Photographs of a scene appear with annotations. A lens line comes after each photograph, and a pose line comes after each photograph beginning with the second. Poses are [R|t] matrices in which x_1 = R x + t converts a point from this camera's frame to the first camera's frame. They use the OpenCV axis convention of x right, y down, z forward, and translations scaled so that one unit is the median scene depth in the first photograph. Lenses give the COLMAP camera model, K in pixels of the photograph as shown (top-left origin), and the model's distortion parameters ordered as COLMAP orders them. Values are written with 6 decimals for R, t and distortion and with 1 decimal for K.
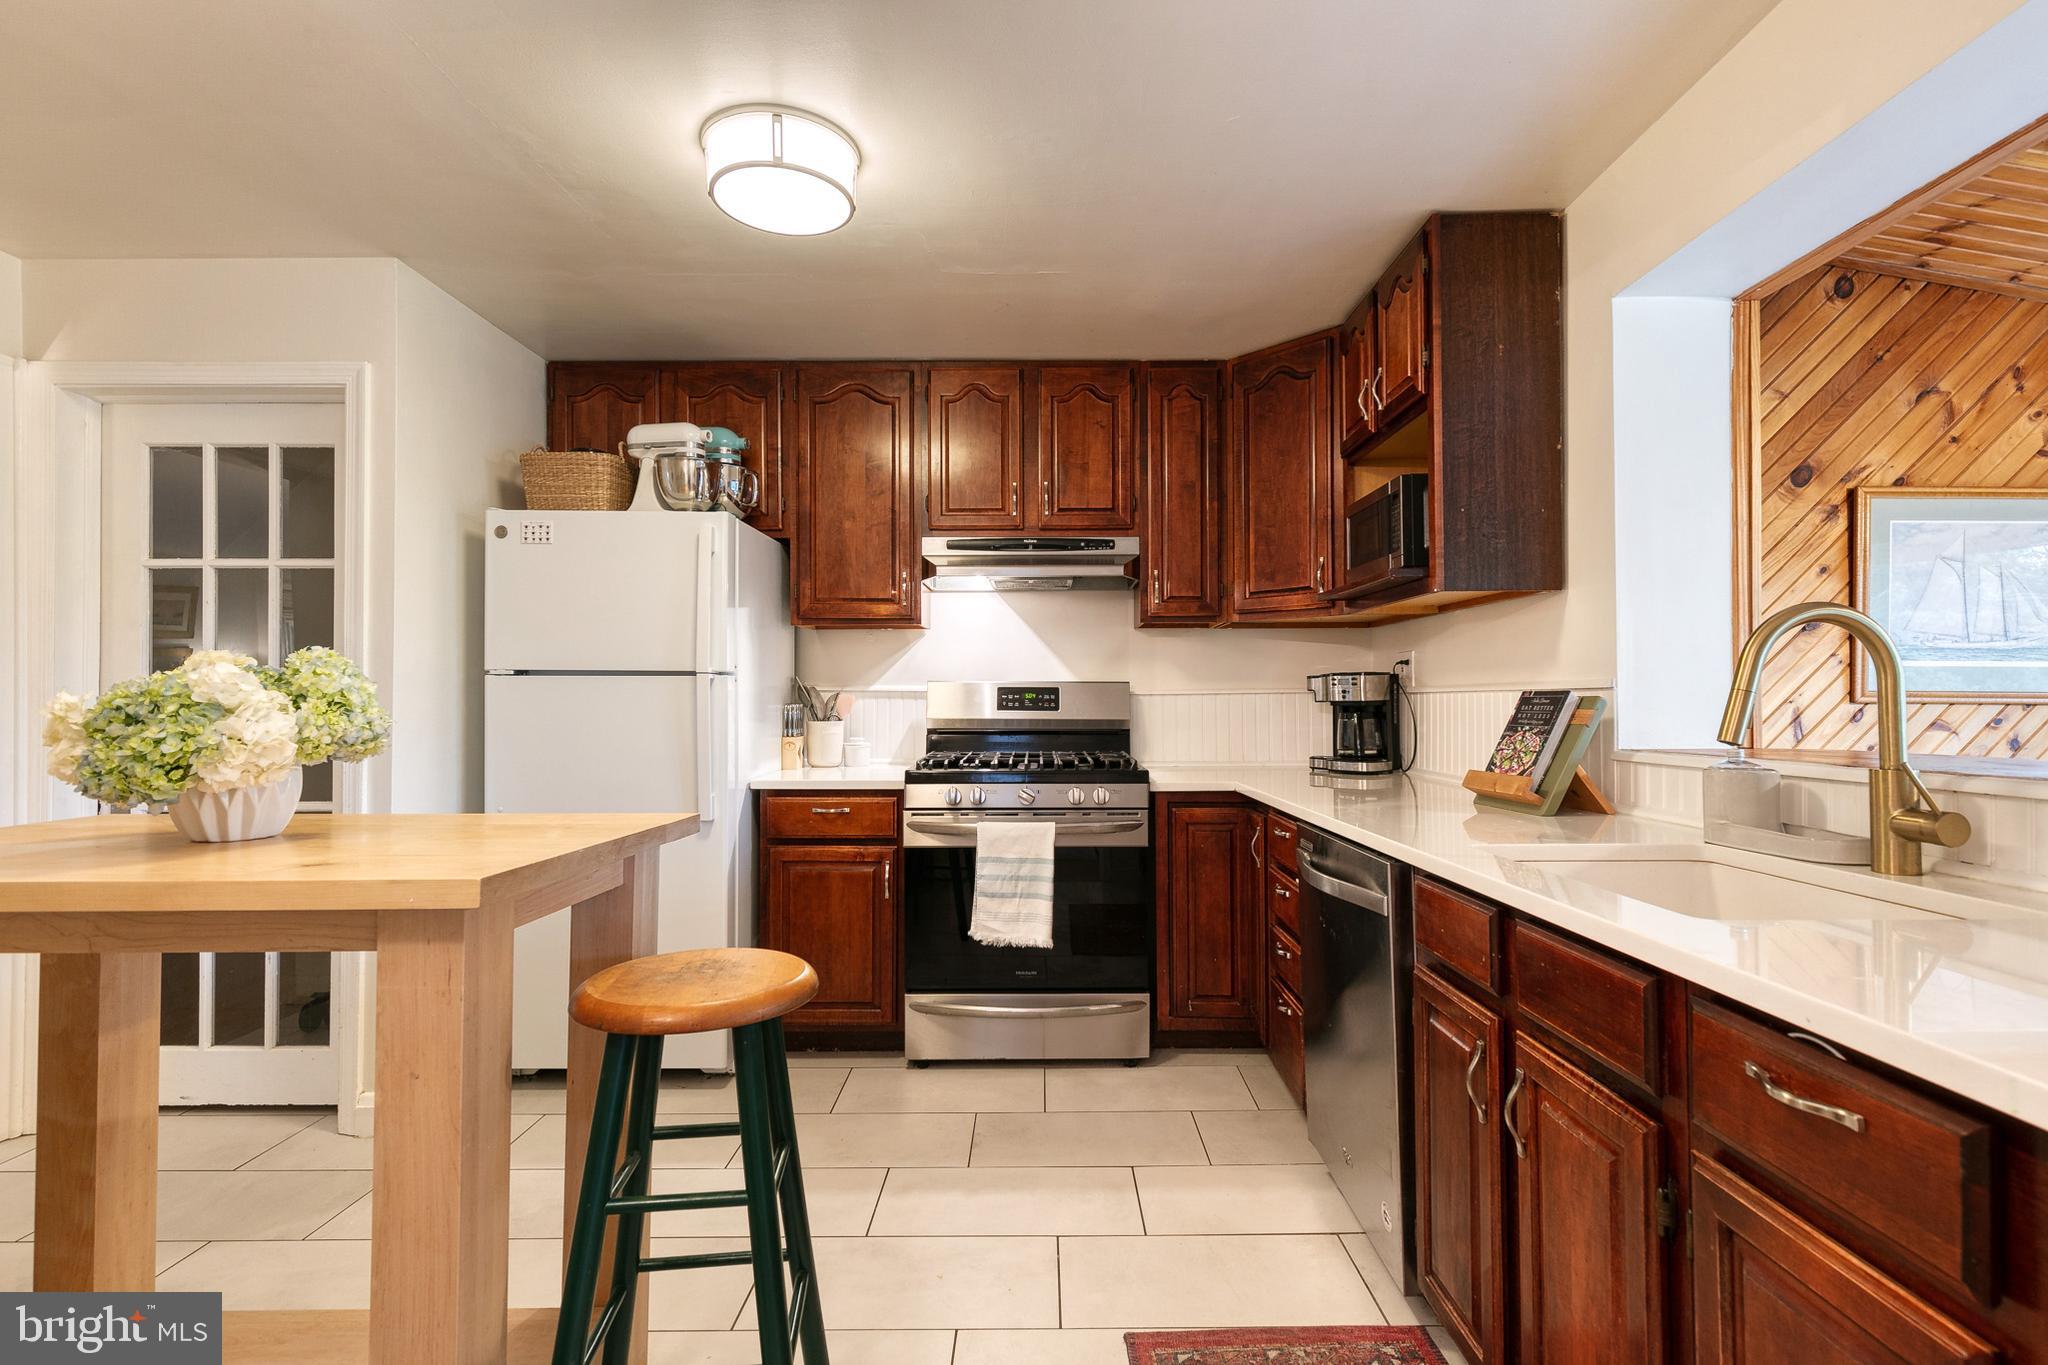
lens RADIAL K [[937.3, 0, 1045.8], [0, 937.3, 716.9], [0, 0, 1]] dist [0.001511, 0.000876]
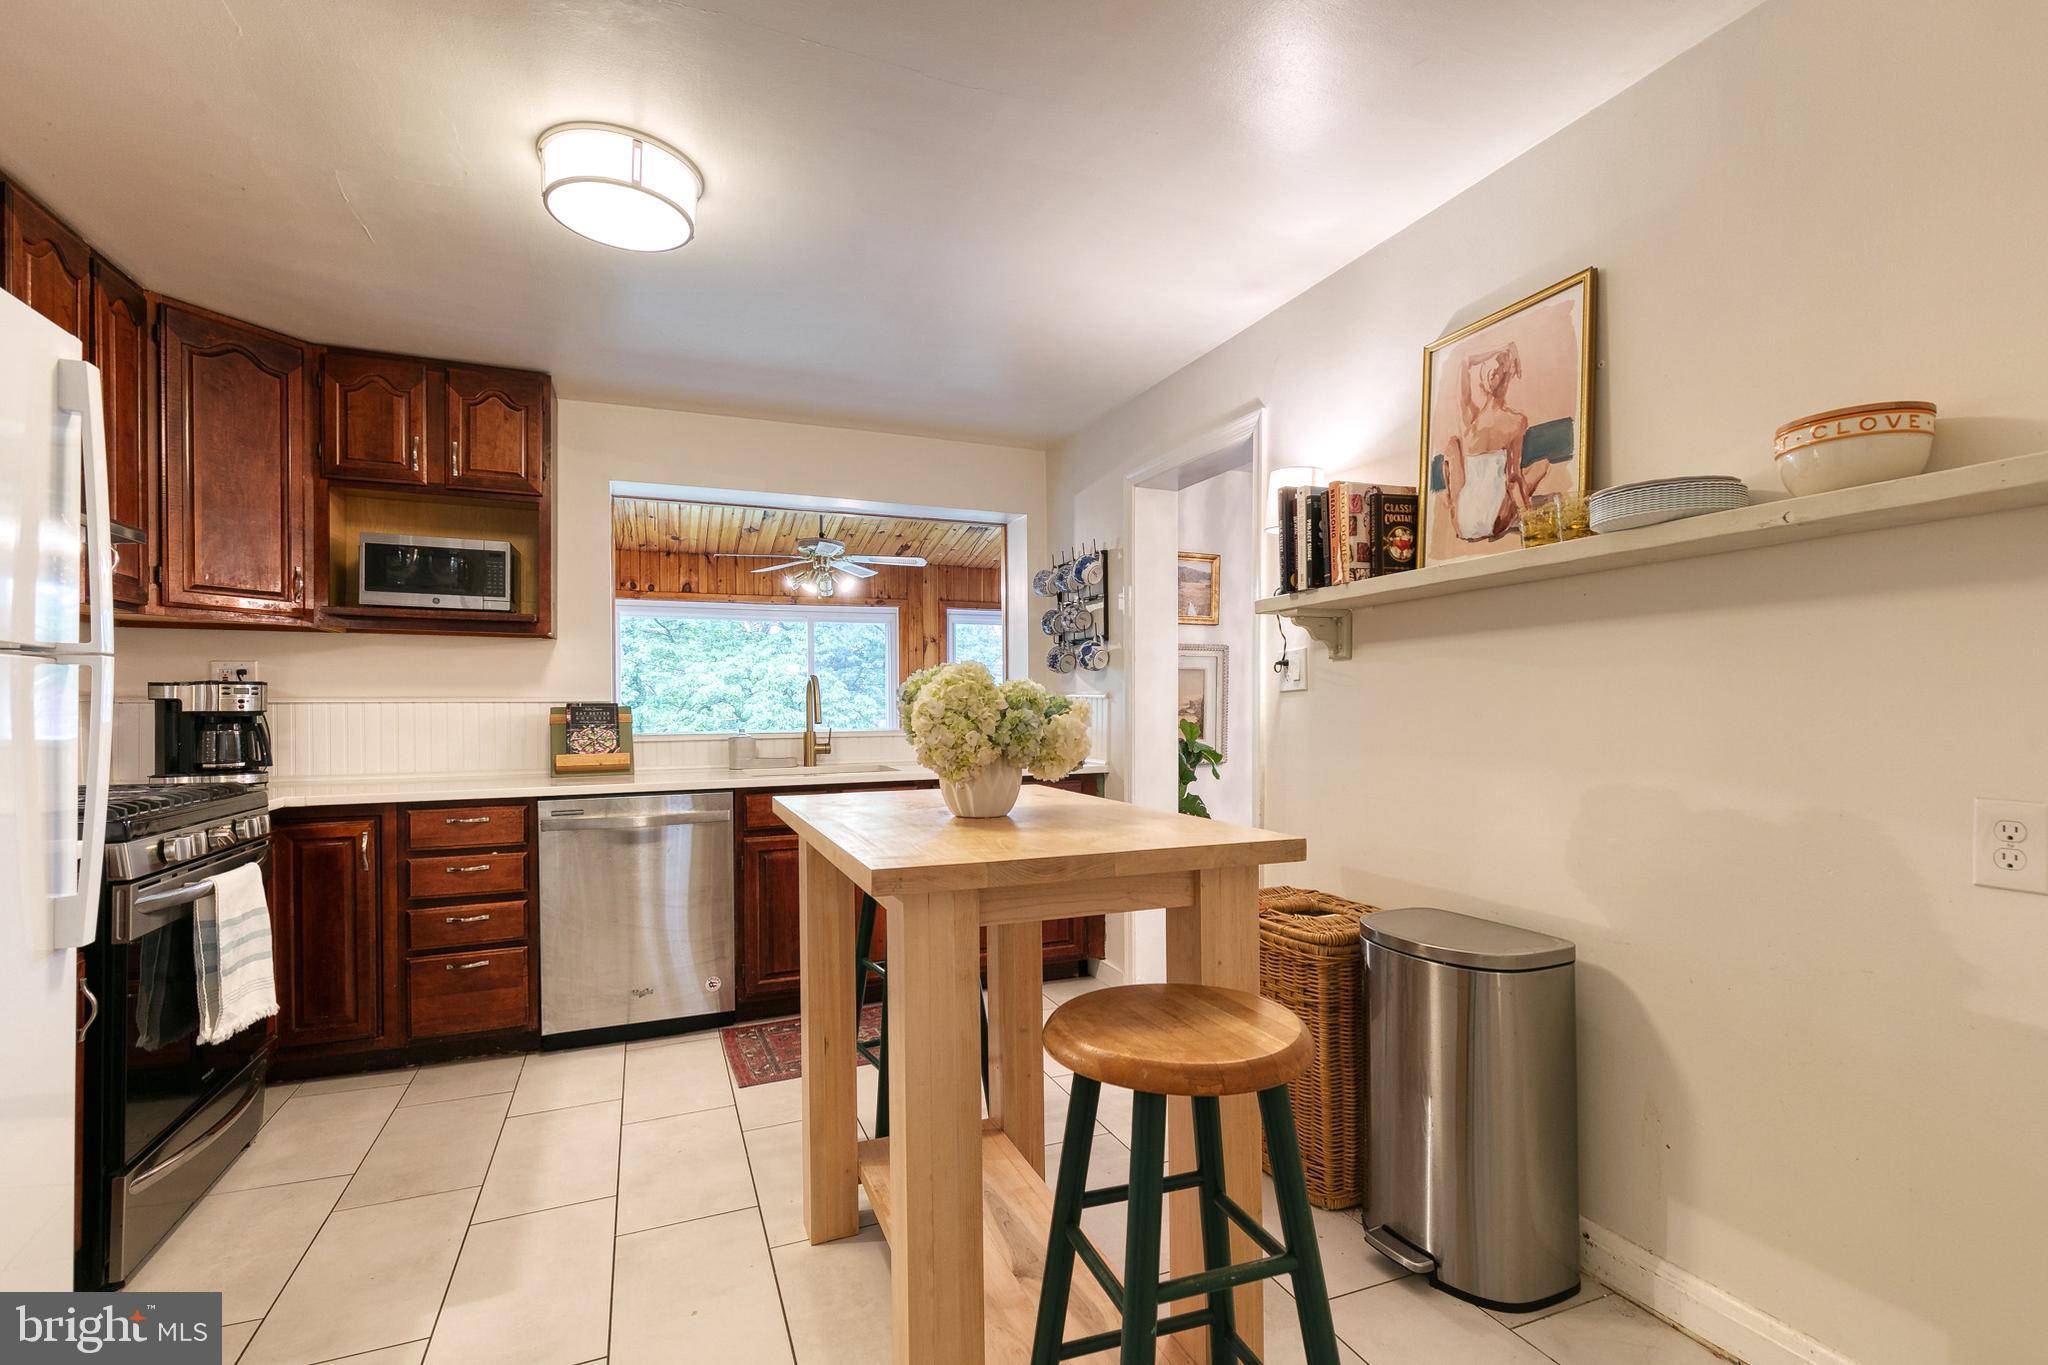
lens RADIAL K [[937.3, 0, 1045.8], [0, 937.3, 716.9], [0, 0, 1]] dist [0.001511, 0.000876]
pose [[-0.386127, -0.007864, 0.922412, -0.974582], [0.017735, 0.999716, 0.015947, -0.012764], [-0.922275, 0.022517, -0.385878, 0.658621]]
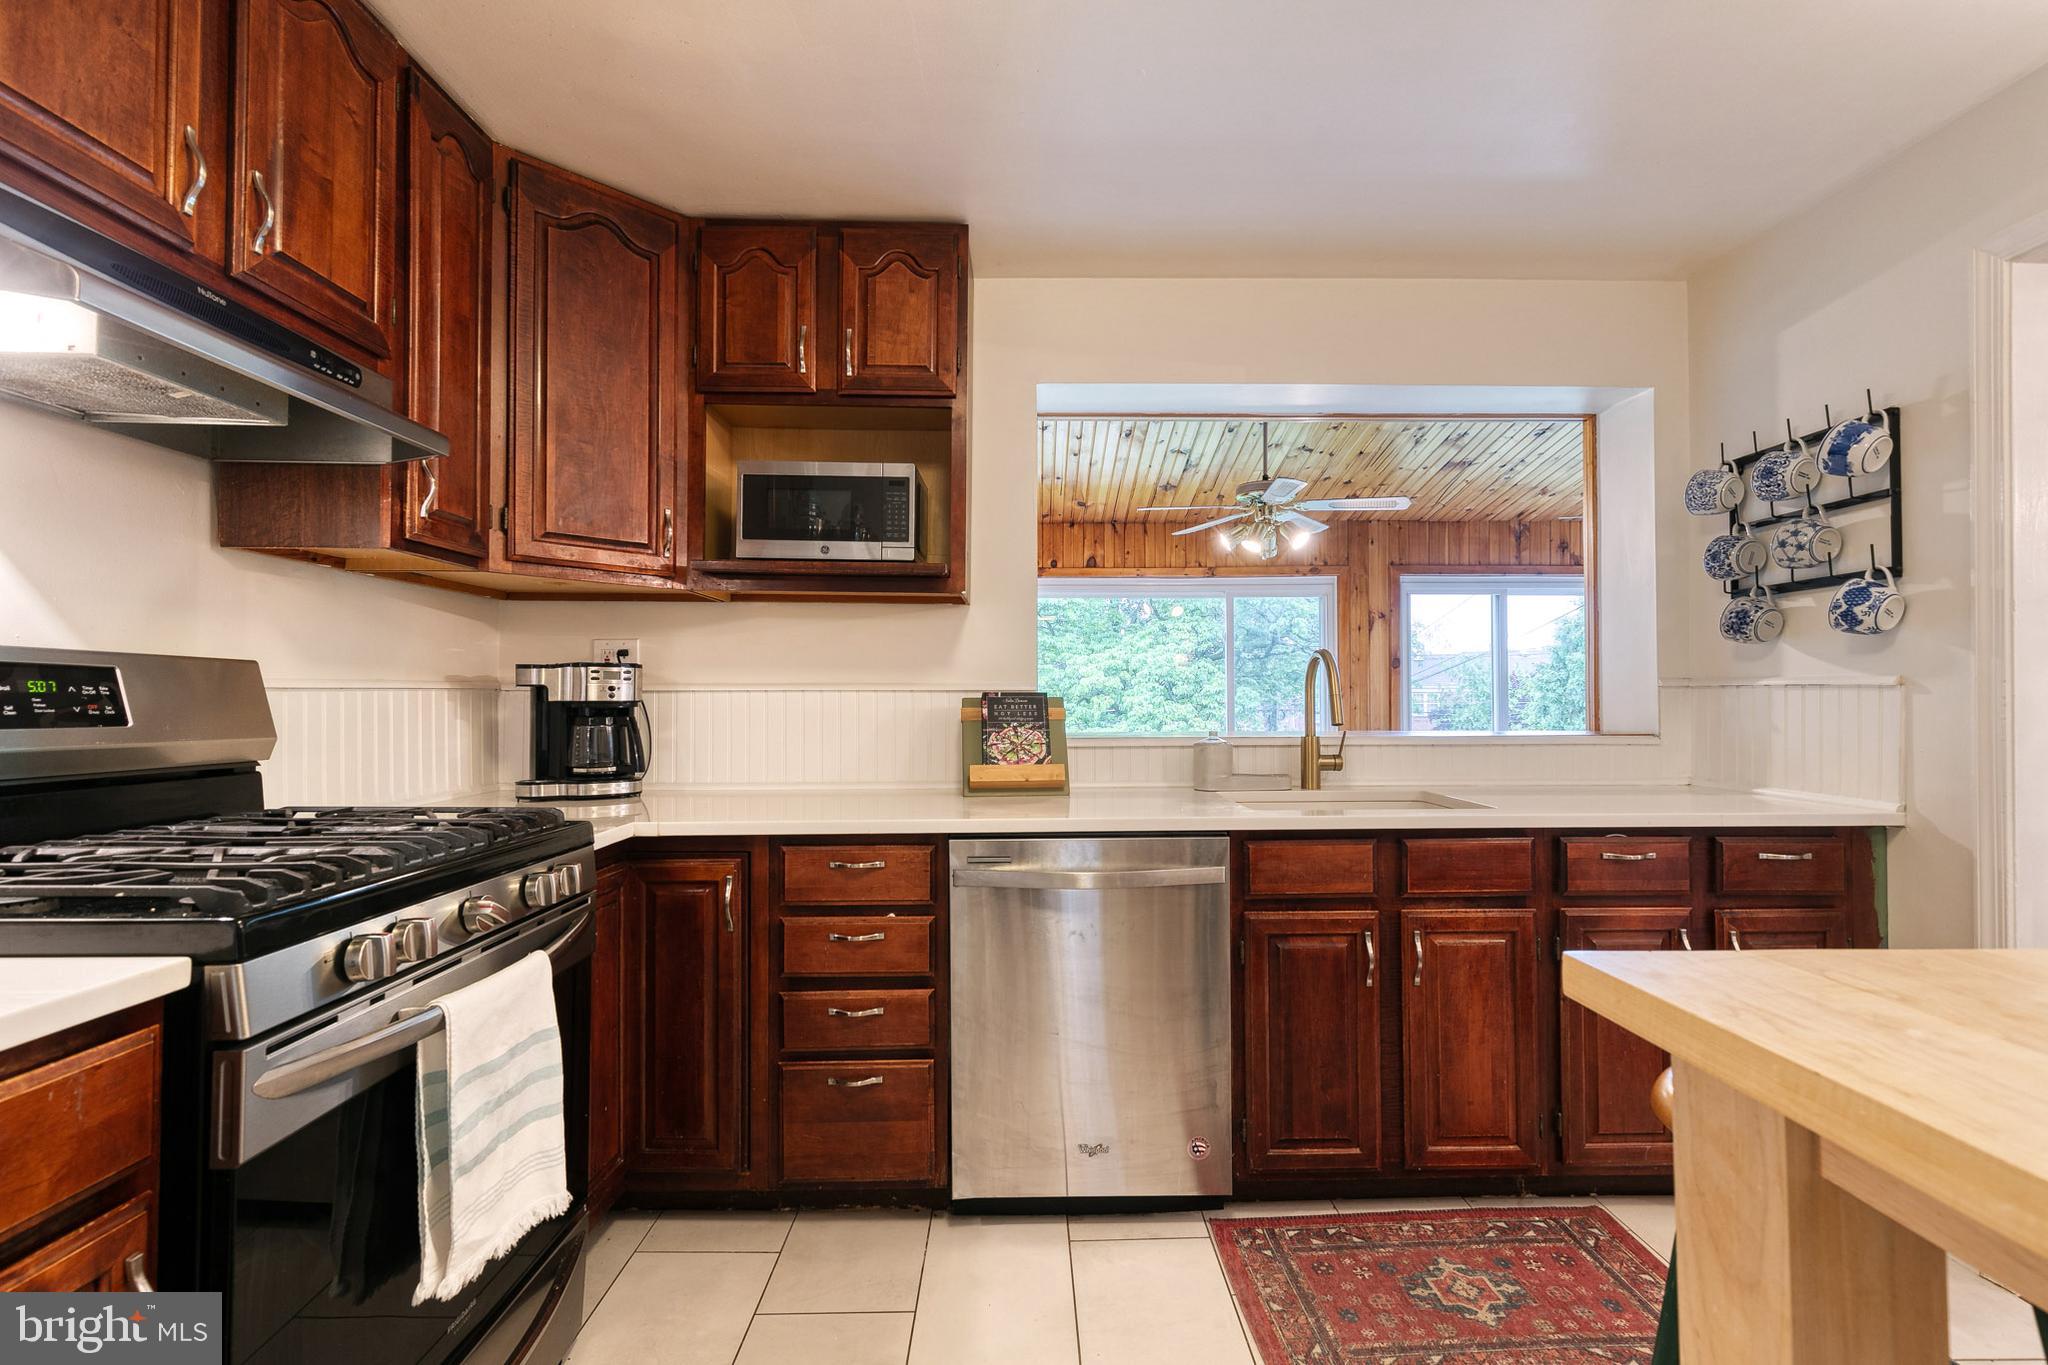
lens RADIAL K [[937.3, 0, 1045.8], [0, 937.3, 716.9], [0, 0, 1]] dist [0.001511, 0.000876]
pose [[-0.018205, -0.017290, 0.999685, -0.466776], [0.013450, 0.999756, 0.017537, -0.013920], [-0.999744, 0.013765, -0.017968, 0.721395]]
